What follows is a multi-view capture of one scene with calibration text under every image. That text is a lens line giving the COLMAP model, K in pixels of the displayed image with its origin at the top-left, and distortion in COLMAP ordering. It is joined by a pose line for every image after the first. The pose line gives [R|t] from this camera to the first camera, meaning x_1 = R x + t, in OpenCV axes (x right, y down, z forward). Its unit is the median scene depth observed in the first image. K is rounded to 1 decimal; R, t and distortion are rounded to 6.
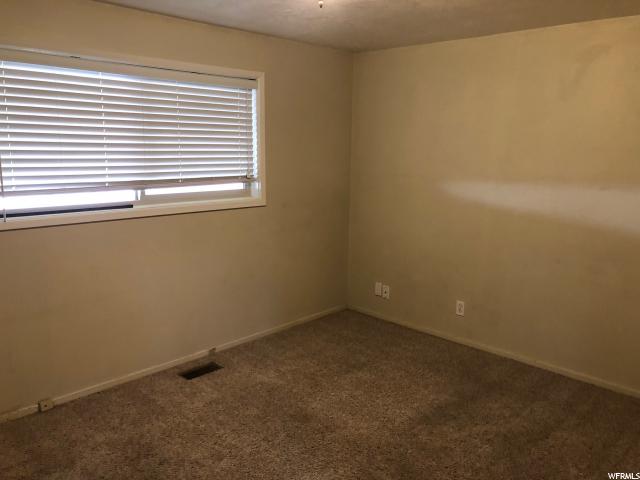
lens RADIAL K [[524.8, 0, 320.1], [0, 524.8, 241.6], [0, 0, 1]] dist [0.072863, -0.041224]
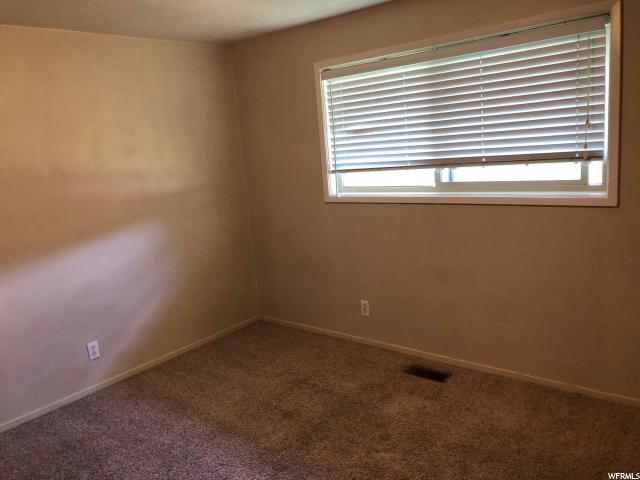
lens RADIAL K [[524.8, 0, 320.1], [0, 524.8, 238.0], [0, 0, 1]] dist [0.072863, -0.041224]
pose [[0.025086, 0.109194, -0.993704, 0.613661], [-0.149497, 0.983249, 0.104271, -0.041522], [0.988444, 0.145940, 0.040990, 0.747407]]
